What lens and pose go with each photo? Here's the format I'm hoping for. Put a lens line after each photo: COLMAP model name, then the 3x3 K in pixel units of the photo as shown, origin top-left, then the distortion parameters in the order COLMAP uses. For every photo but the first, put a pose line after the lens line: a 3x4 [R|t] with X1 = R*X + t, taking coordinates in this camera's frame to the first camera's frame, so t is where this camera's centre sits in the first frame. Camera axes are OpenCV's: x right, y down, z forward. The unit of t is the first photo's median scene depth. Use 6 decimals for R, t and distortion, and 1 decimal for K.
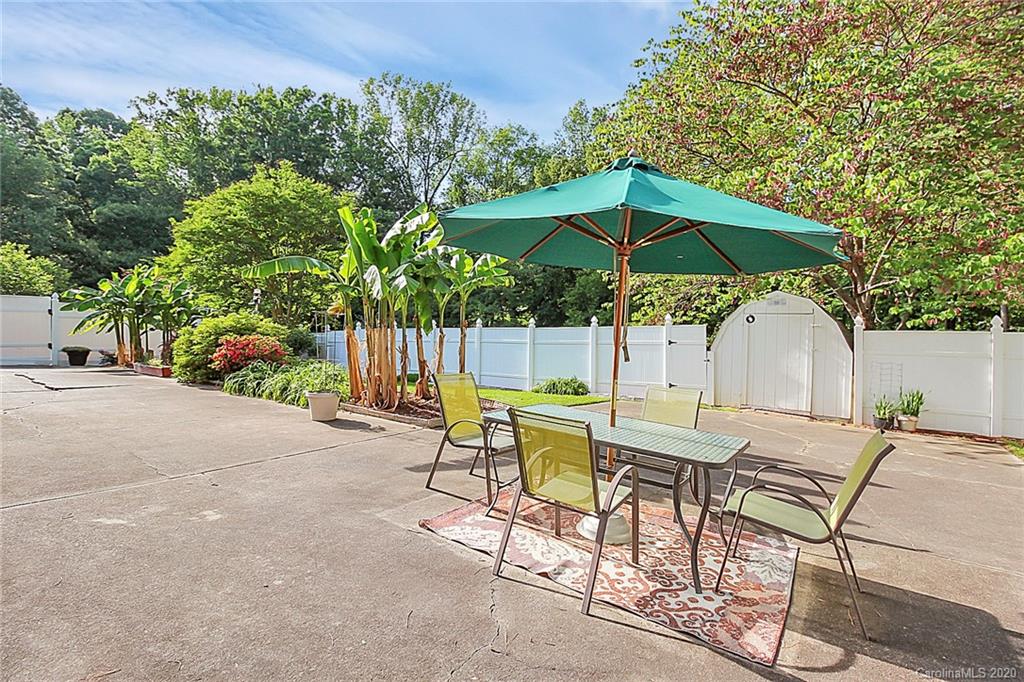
lens RADIAL K [[456.5, 0, 506.1], [0, 456.5, 331.7], [0, 0, 1]] dist [-0.020374, -0.003226]
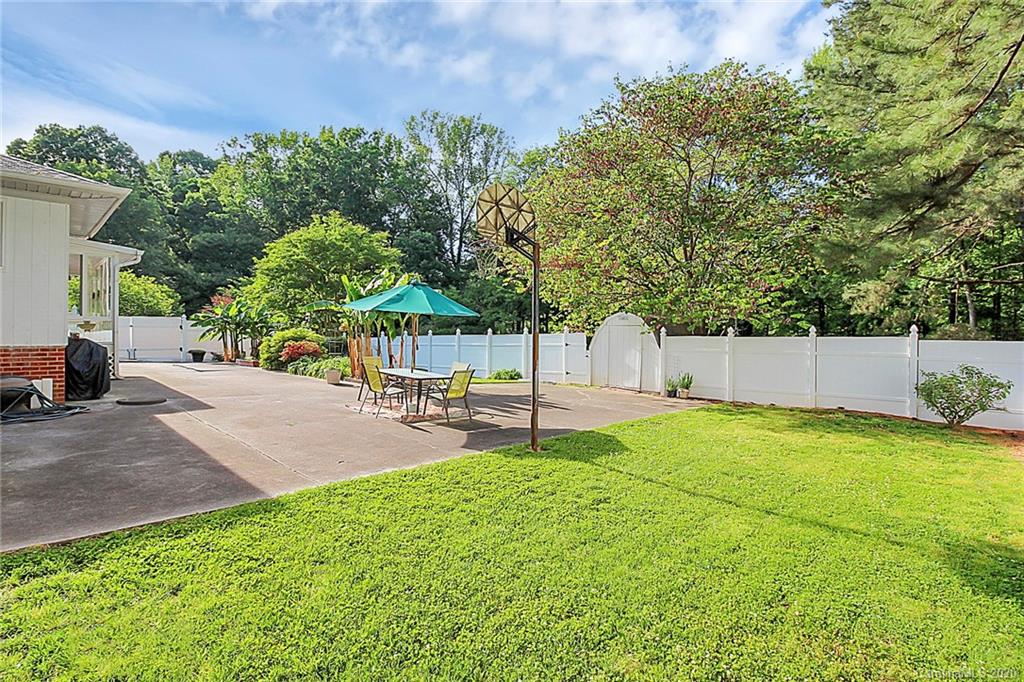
lens RADIAL K [[456.5, 0, 510.7], [0, 456.5, 332.6], [0, 0, 1]] dist [-0.020374, -0.003226]
pose [[0.993614, -0.008849, -0.112489, 0.084214], [0.008047, 0.999939, -0.007583, -0.001375], [0.112549, 0.006629, 0.993624, -0.126463]]
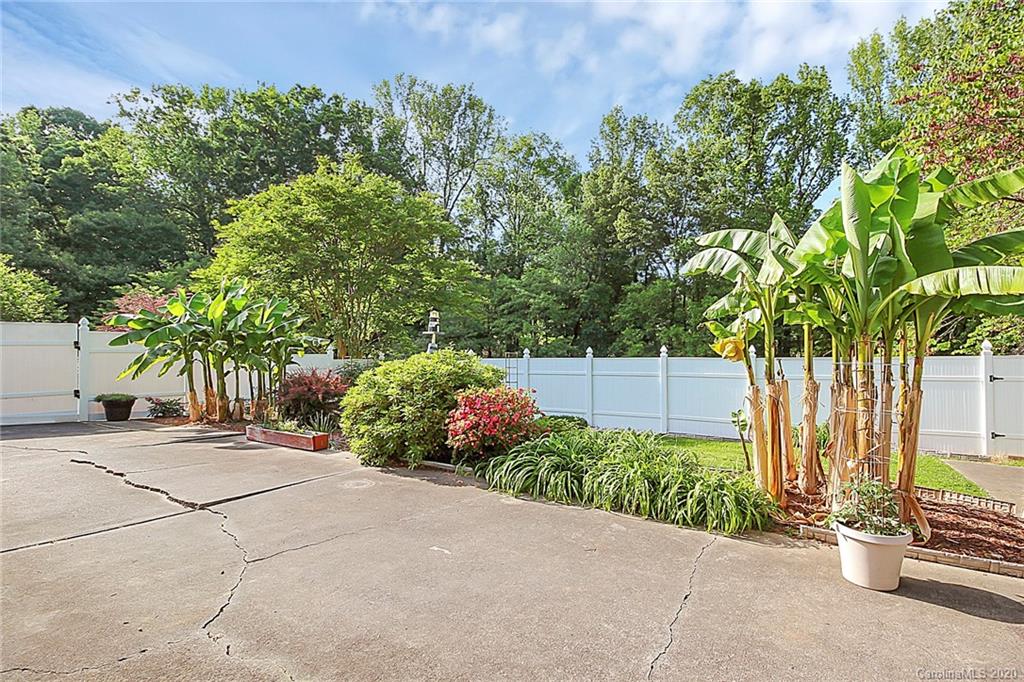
lens RADIAL K [[456.5, 0, 521.4], [0, 456.5, 343.4], [0, 0, 1]] dist [-0.020374, -0.003226]
pose [[0.997092, -0.012843, 0.075119, -0.117028], [0.013554, 0.999868, -0.008961, -0.009638], [-0.074994, 0.009953, 0.997134, 0.076528]]
